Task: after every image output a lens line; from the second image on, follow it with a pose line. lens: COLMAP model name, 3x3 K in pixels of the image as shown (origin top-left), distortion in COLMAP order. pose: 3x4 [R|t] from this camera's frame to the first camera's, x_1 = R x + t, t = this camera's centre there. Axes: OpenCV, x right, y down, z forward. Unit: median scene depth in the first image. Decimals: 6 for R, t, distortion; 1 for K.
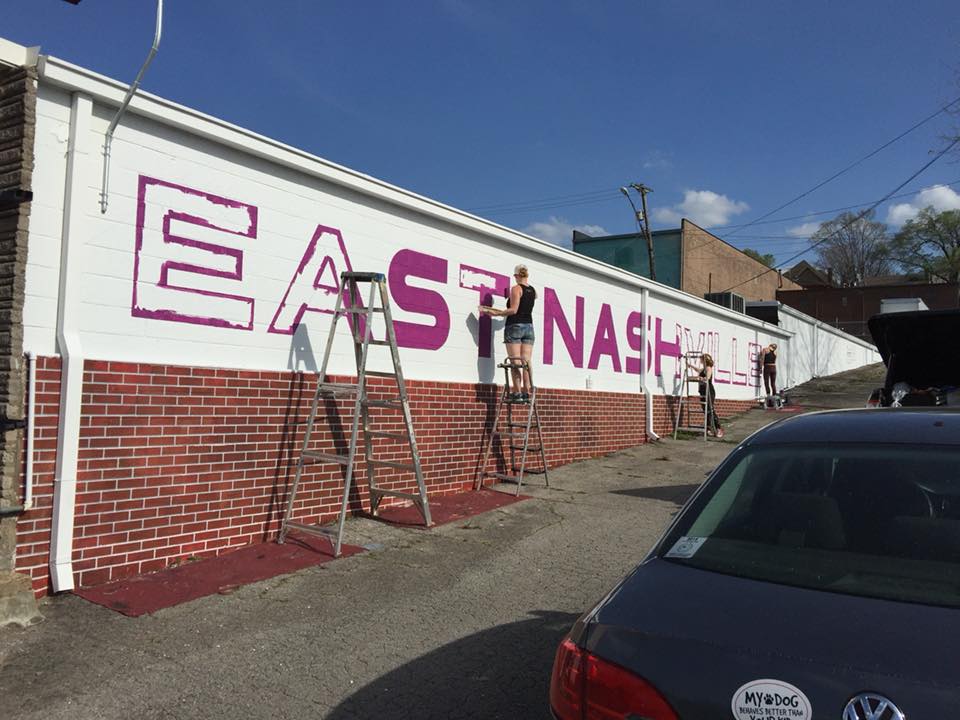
lens RADIAL K [[797.3, 0, 465.6], [0, 797.3, 358.1], [0, 0, 1]] dist [0.090919, -0.126539]
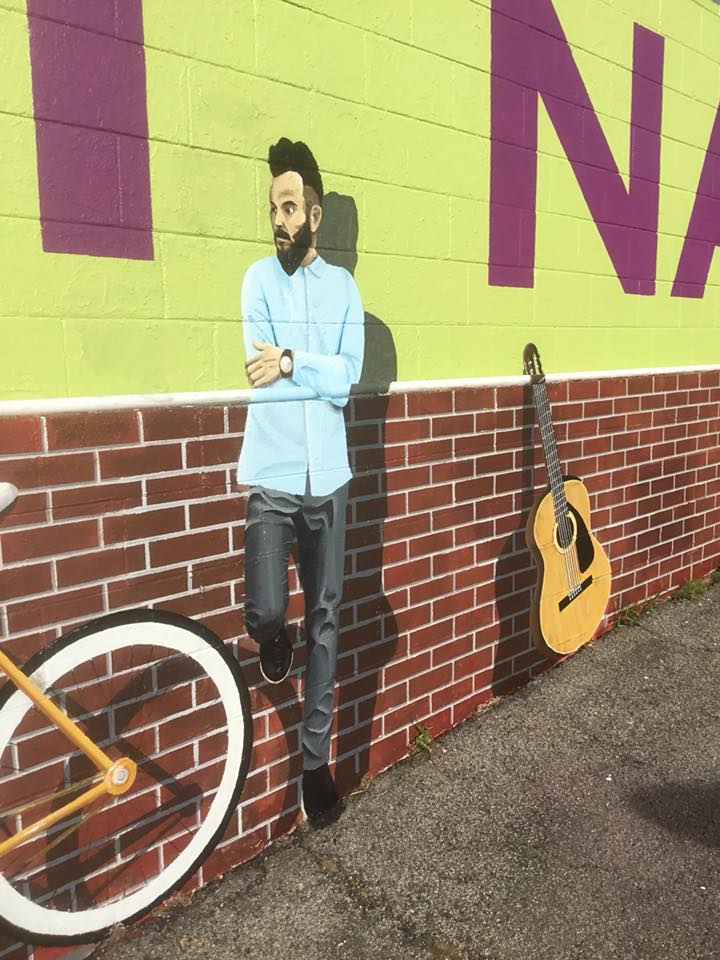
lens RADIAL K [[797.3, 0, 355.9], [0, 797.3, 472.4], [0, 0, 1]] dist [0.090919, -0.126539]
pose [[0.980077, -0.015339, -0.198025, 0.151448], [0.055375, 0.978583, 0.198264, 0.017997], [0.190743, -0.205280, 0.959936, 1.062175]]
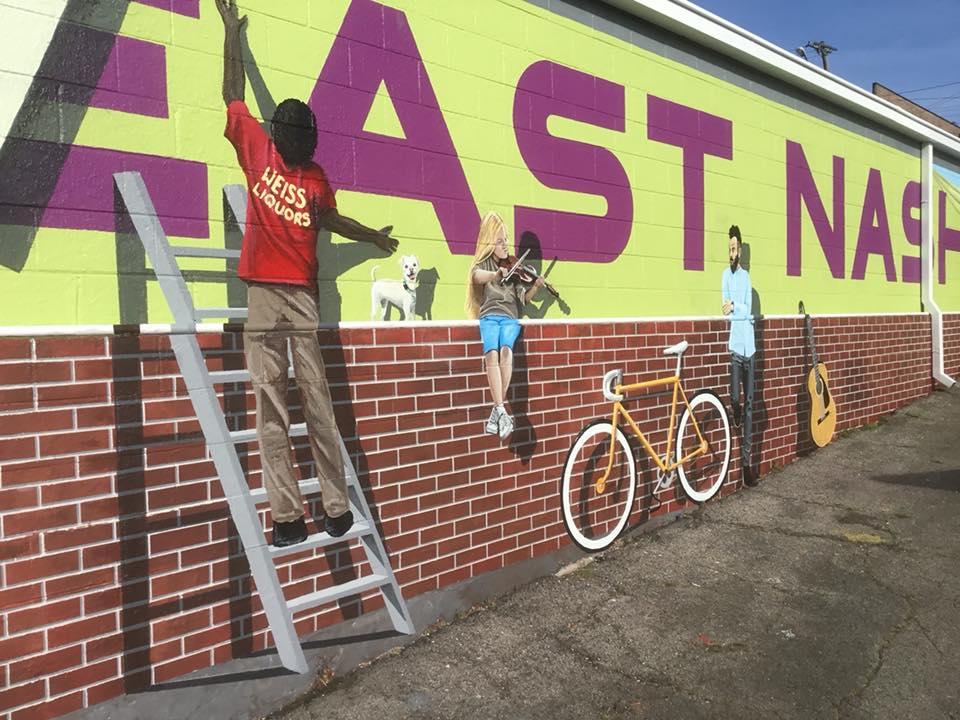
lens RADIAL K [[797.3, 0, 445.1], [0, 797.3, 365.0], [0, 0, 1]] dist [0.090919, -0.126539]
pose [[0.981840, -0.044999, -0.184297, -0.058873], [0.063450, 0.993408, 0.095475, -0.000097], [0.178786, -0.105435, 0.978222, 0.542243]]
